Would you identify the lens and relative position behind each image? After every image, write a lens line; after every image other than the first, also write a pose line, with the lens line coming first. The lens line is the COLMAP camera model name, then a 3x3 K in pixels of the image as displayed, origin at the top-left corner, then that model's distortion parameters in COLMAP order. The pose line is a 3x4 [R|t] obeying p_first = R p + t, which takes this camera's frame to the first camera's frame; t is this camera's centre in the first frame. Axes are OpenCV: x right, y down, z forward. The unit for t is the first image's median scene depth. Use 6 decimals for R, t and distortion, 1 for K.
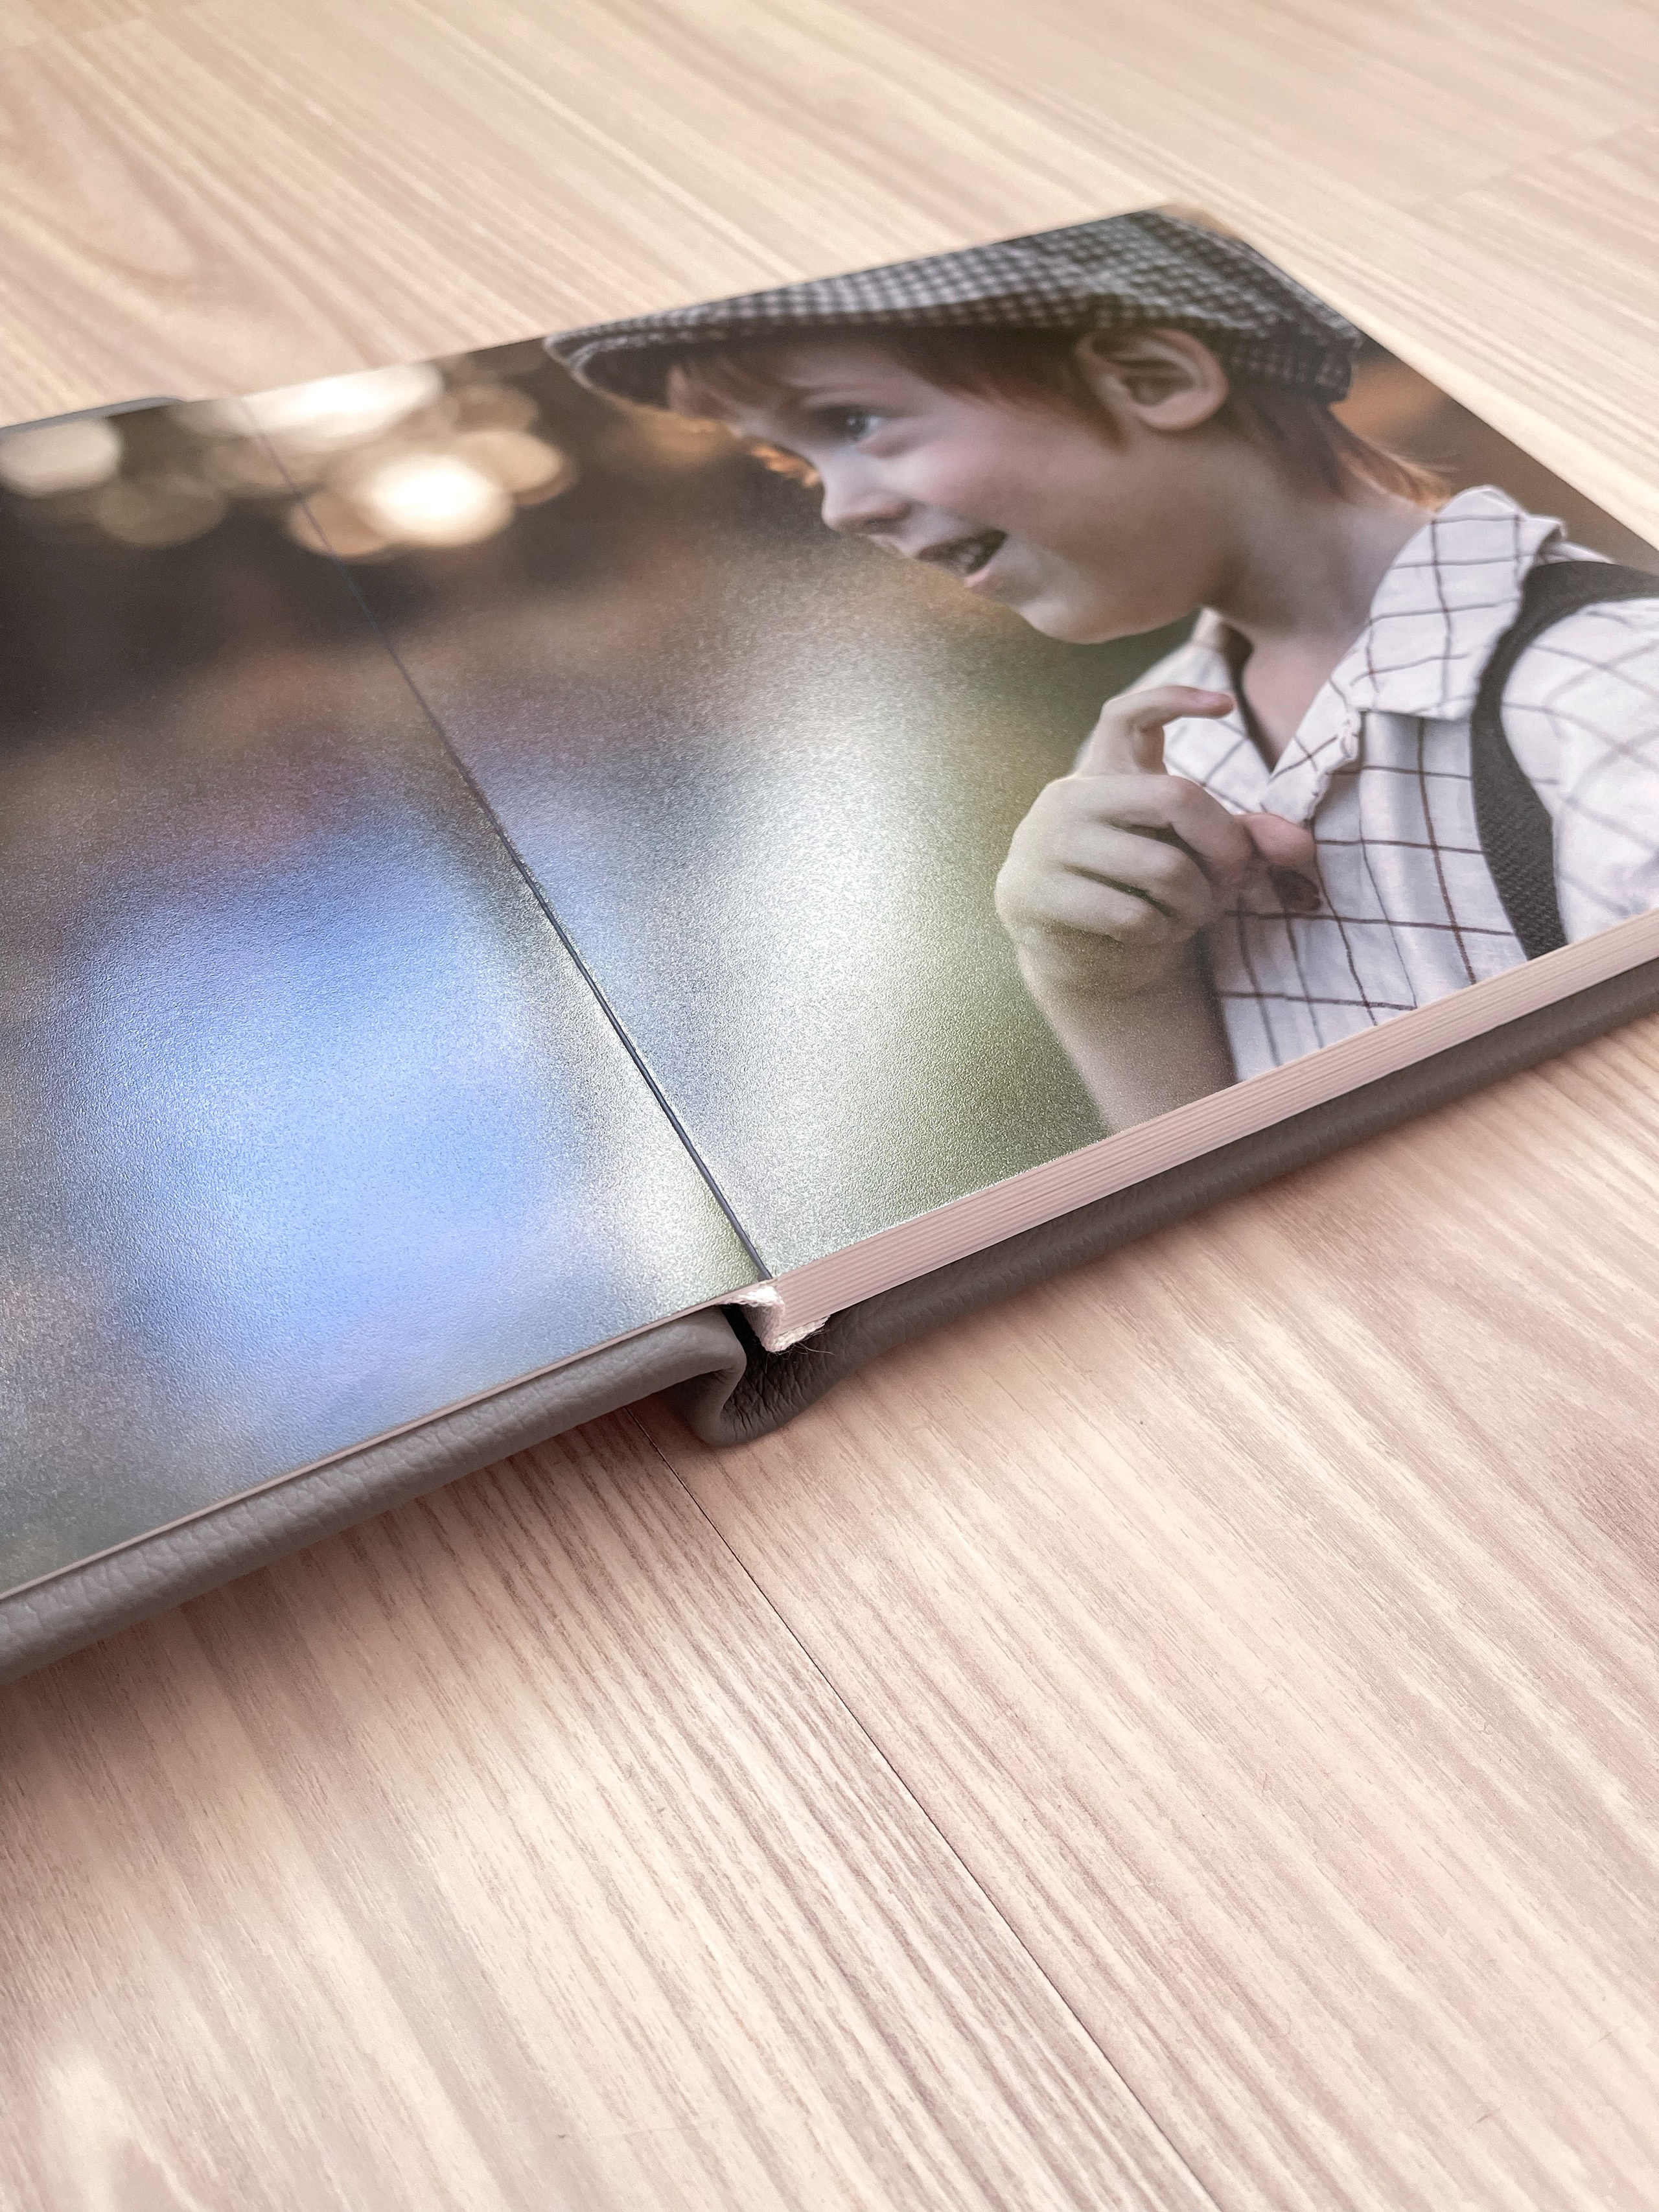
lens RADIAL K [[1845.4, 0, 829.5], [0, 1845.4, 1106.0], [0, 0, 1]] dist [0.055893, -0.131297]
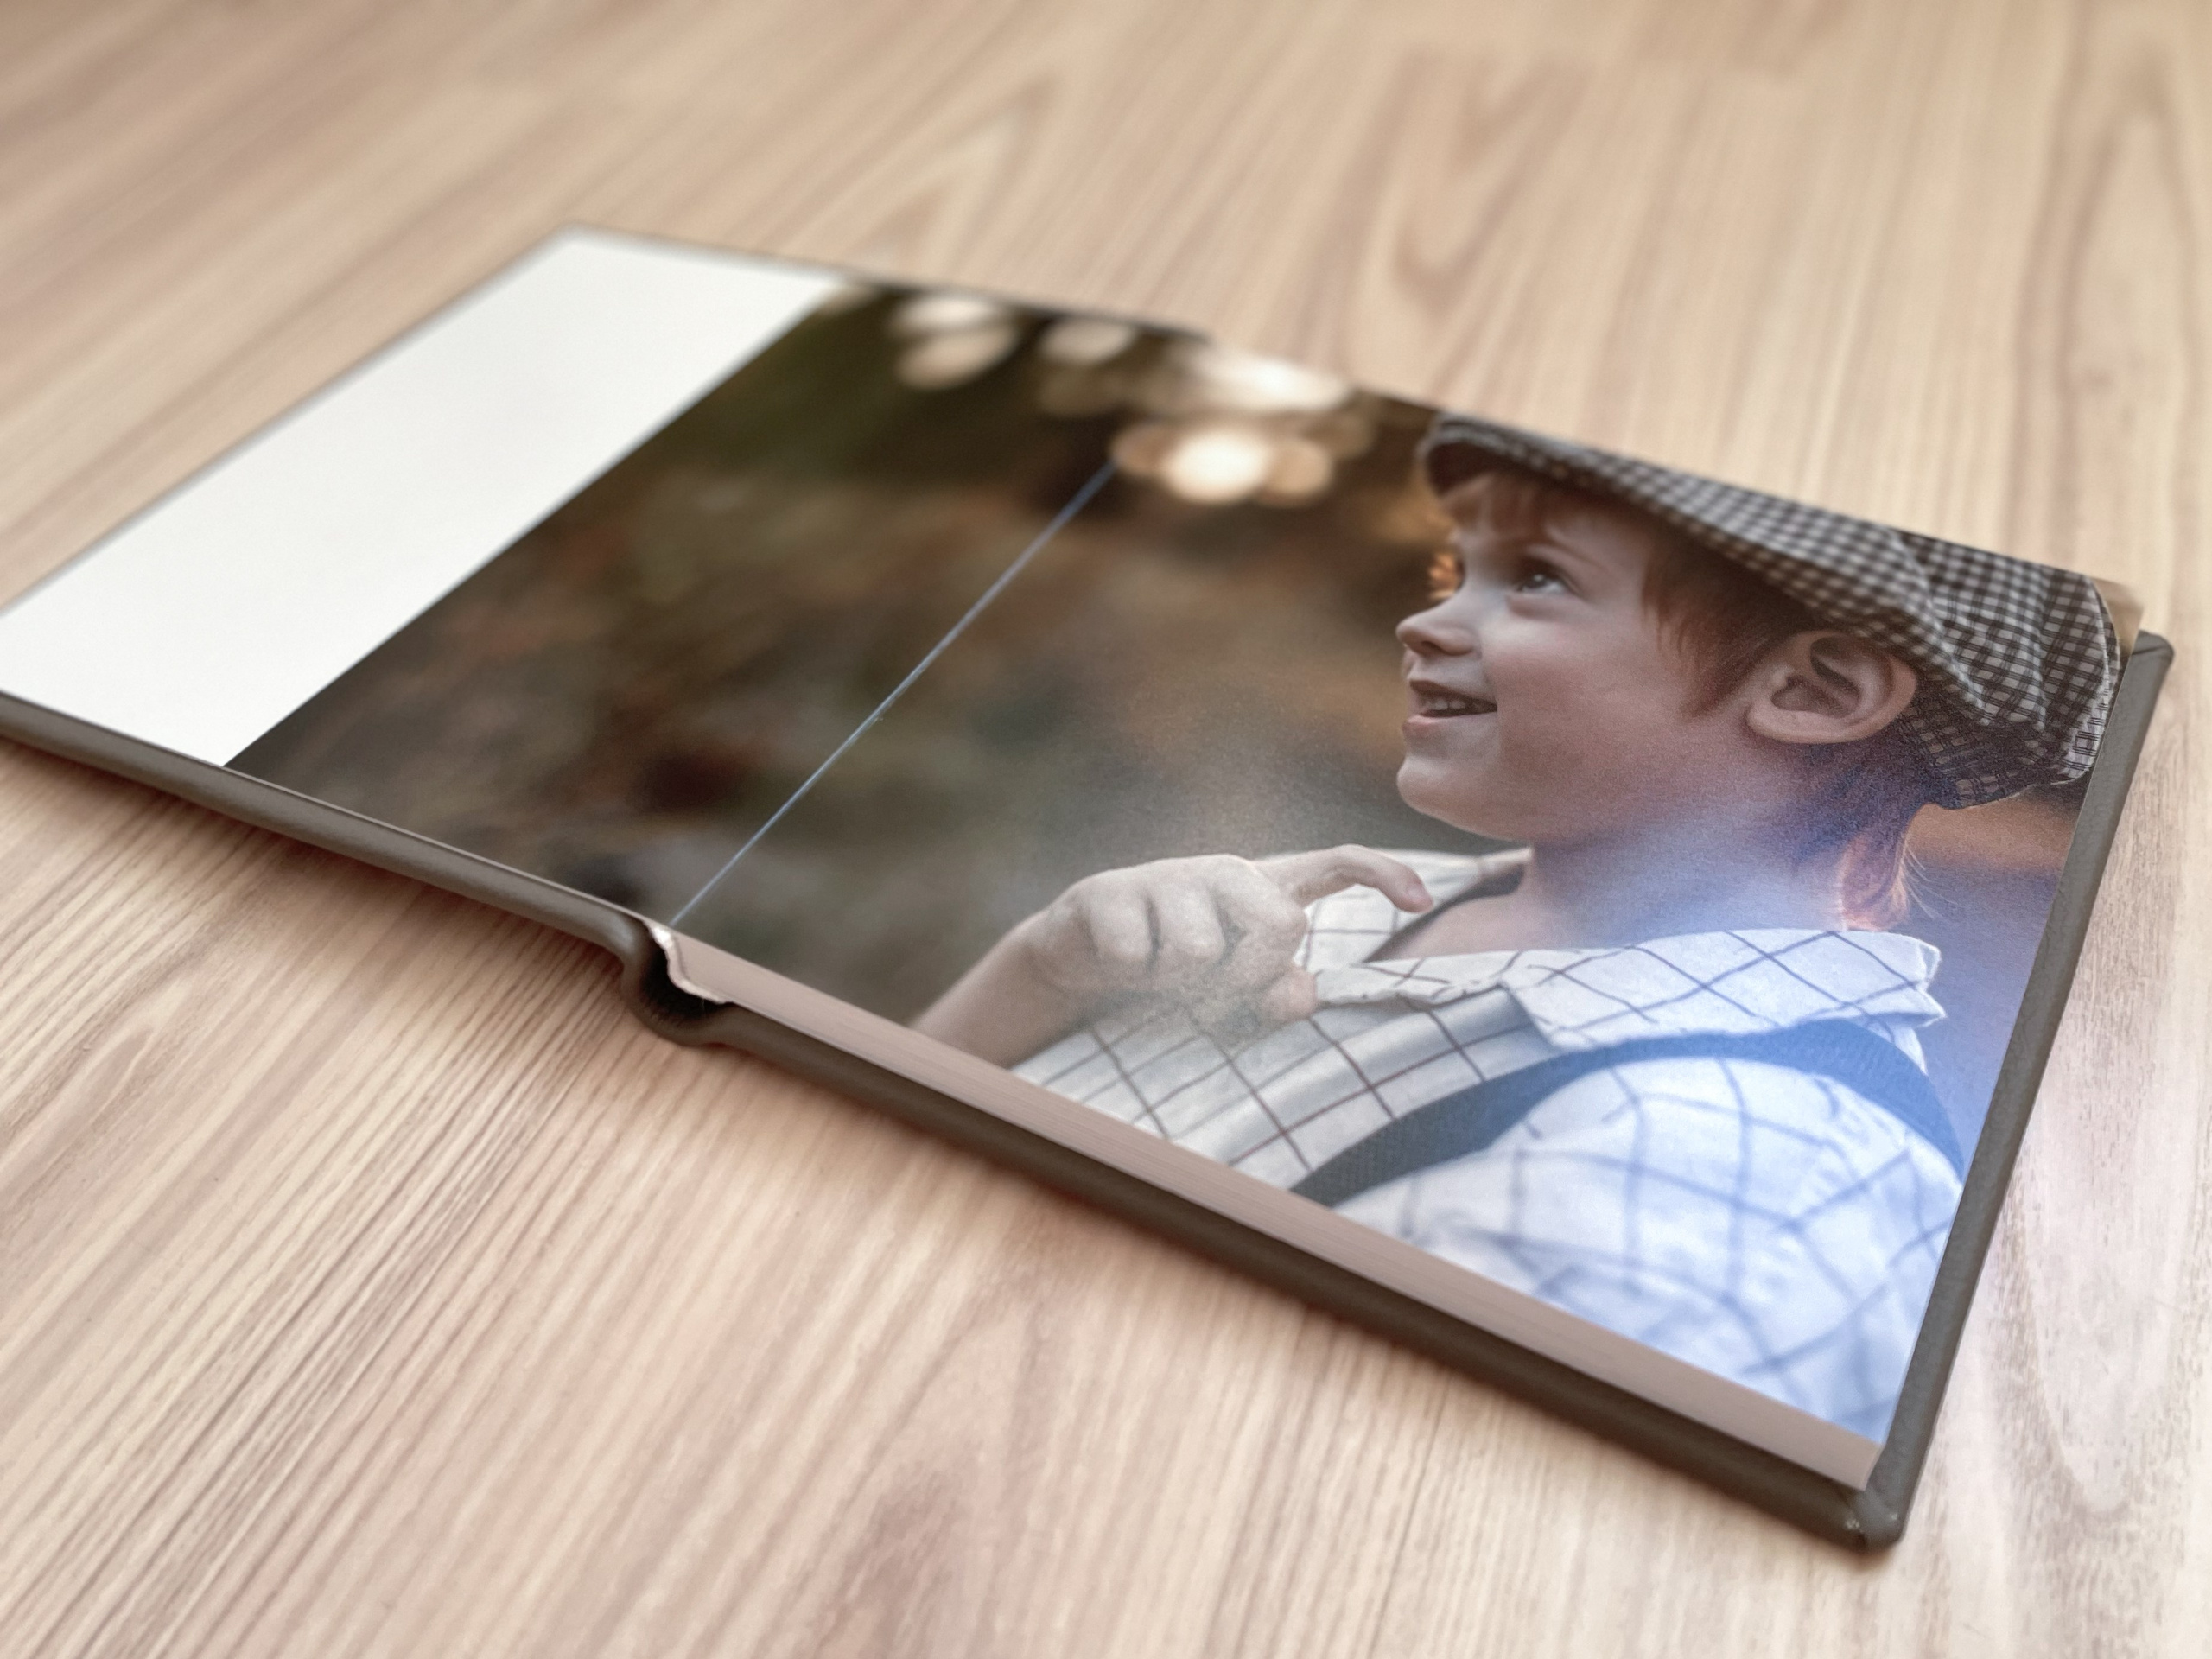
lens RADIAL K [[2000.5, 0, 1106.0], [0, 2000.5, 829.5], [0, 0, 1]] dist [0.094492, -0.216917]
pose [[0.529982, 0.544474, -0.650128, 0.825611], [-0.610897, 0.776862, 0.152611, -0.304634], [0.588152, 0.316280, 0.744341, -0.016029]]
